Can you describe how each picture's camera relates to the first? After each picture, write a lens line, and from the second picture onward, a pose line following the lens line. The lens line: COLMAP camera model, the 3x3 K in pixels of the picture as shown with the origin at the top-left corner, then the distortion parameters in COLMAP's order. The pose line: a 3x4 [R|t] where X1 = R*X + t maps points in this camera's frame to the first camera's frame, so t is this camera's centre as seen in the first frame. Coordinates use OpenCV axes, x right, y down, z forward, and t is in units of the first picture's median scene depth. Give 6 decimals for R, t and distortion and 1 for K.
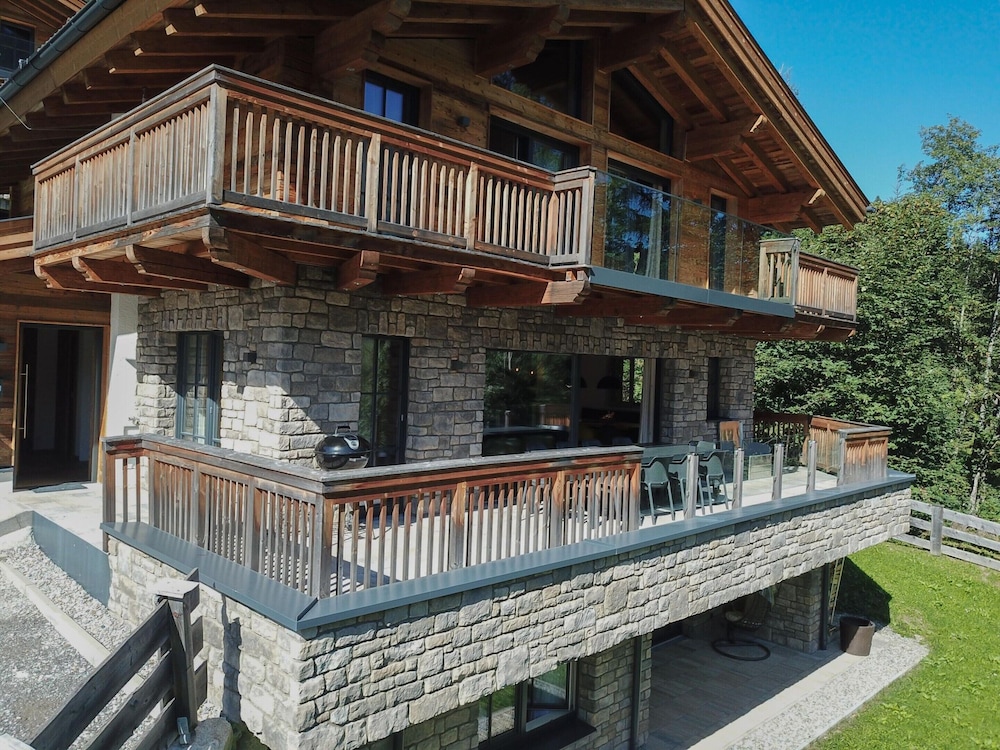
lens RADIAL K [[769.2, 0, 500.0], [0, 769.2, 375.0], [0, 0, 1]] dist [-0.000076, -0.000695]
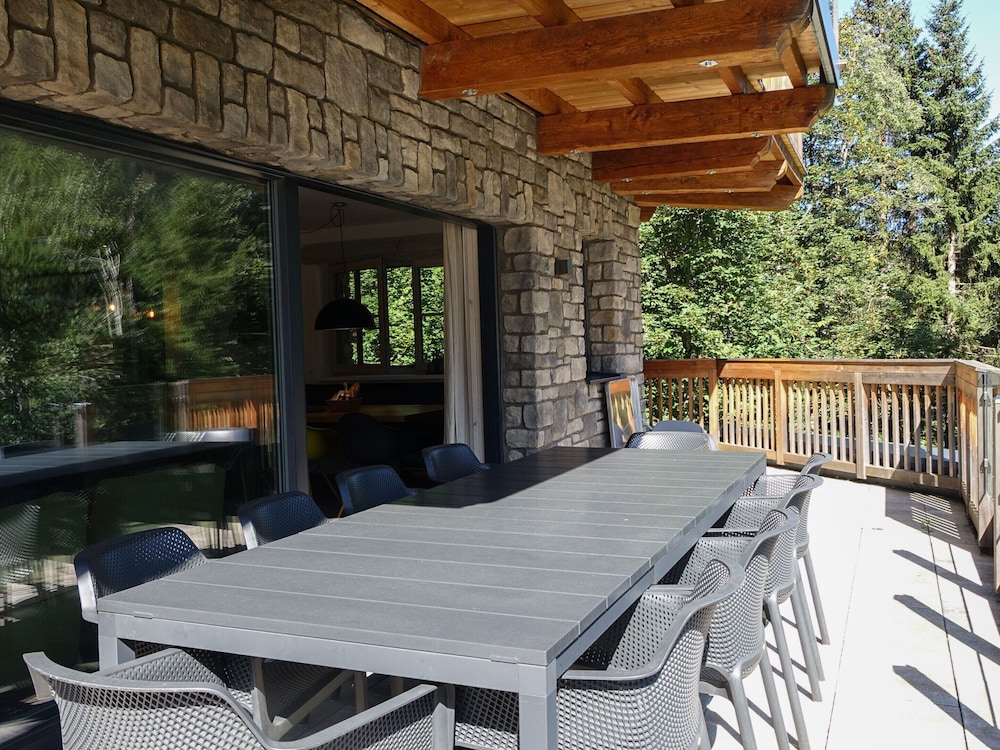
lens RADIAL K [[917.4, 0, 500.0], [0, 917.4, 375.0], [0, 0, 1]] dist [0.006559, 0.004581]
pose [[0.924868, -0.080637, 0.371641, 0.036712], [0.072858, 0.996730, 0.034952, 0.036427], [-0.373244, -0.005249, 0.927718, 0.572266]]
